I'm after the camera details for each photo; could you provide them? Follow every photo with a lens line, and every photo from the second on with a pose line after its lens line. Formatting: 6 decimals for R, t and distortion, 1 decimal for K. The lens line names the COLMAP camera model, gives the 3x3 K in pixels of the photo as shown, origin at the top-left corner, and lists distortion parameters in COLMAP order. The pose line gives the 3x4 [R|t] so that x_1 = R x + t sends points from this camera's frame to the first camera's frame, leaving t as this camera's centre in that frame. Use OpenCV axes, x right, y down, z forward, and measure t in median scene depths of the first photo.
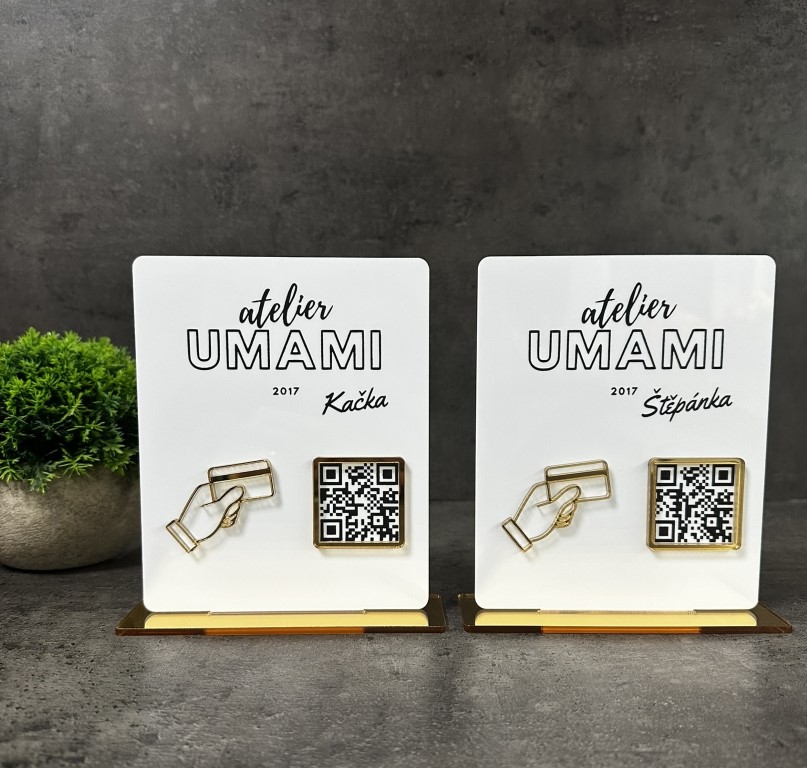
lens RADIAL K [[802.6, 0, 403.3], [0, 802.6, 433.0], [0, 0, 1]] dist [0.005751, -0.043107]
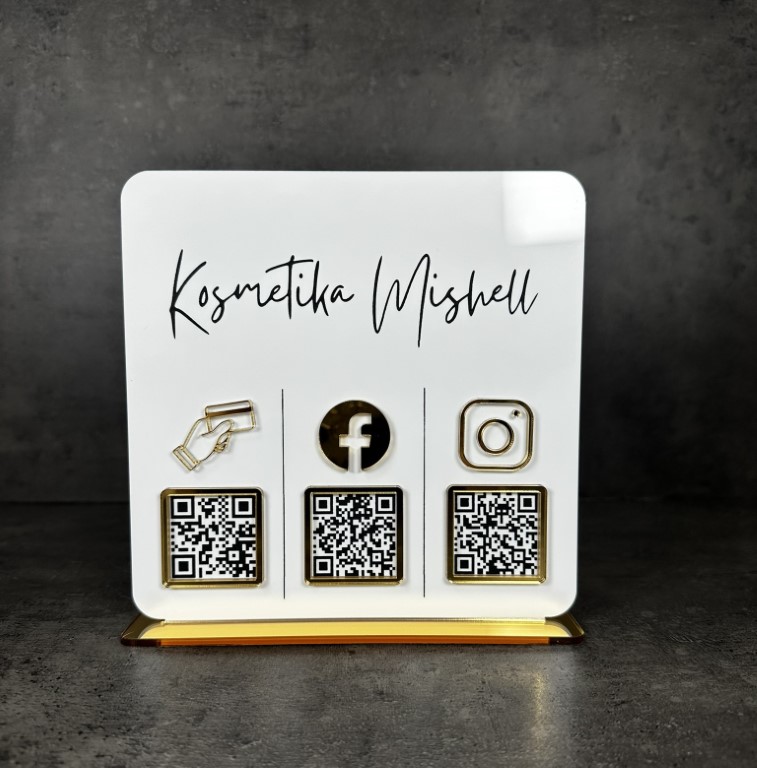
lens RADIAL K [[695.2, 0, 363.0], [0, 695.2, 417.9], [0, 0, 1]] dist [-0.000721, -0.025743]
pose [[0.999986, -0.001421, 0.005043, -0.025312], [0.001446, 0.999986, -0.005031, -0.014188], [-0.005036, 0.005038, 0.999975, 0.139793]]
